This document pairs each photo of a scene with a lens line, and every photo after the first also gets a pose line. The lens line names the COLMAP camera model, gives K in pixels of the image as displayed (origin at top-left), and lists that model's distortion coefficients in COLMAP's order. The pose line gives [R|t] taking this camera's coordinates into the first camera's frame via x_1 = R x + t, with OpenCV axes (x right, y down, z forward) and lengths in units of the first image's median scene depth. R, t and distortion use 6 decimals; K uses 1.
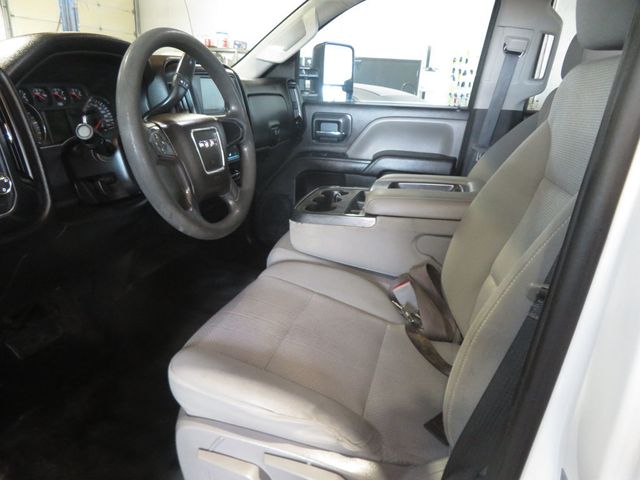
lens RADIAL K [[453.5, 0, 322.9], [0, 453.5, 240.7], [0, 0, 1]] dist [-0.017511, 0.003690]
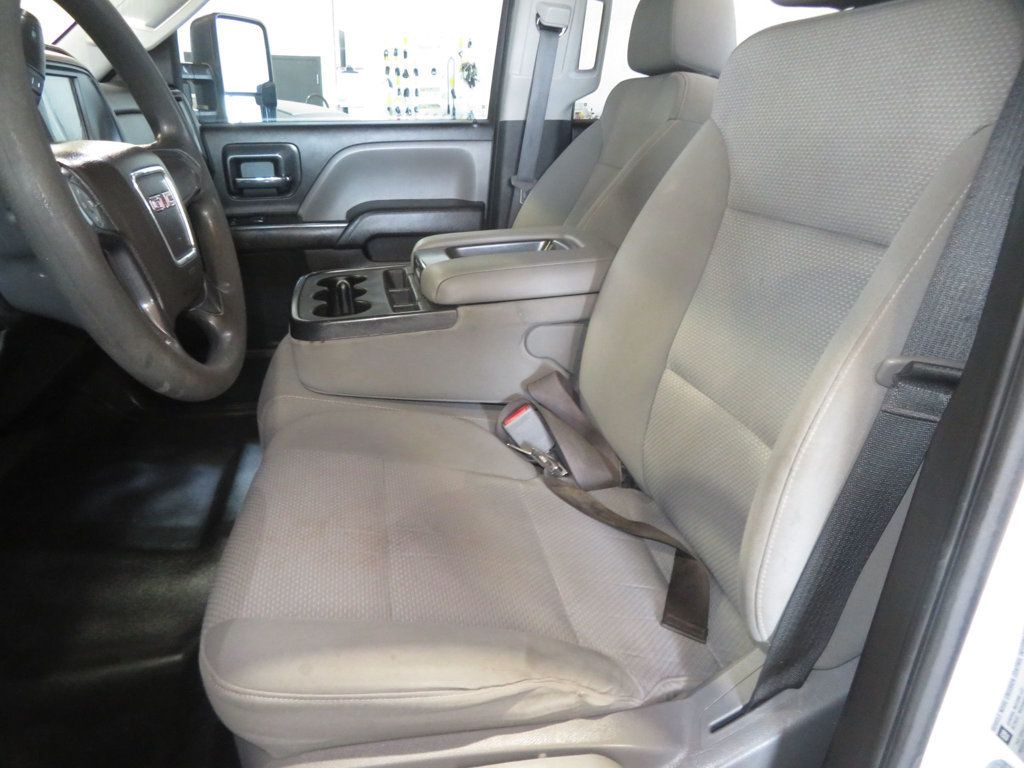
lens RADIAL K [[725.5, 0, 510.7], [0, 725.5, 385.9], [0, 0, 1]] dist [-0.017511, 0.003690]
pose [[0.902163, -0.187986, 0.388283, -0.107122], [0.169682, 0.982144, 0.081251, -0.010228], [-0.396623, -0.007417, 0.917951, 0.067020]]
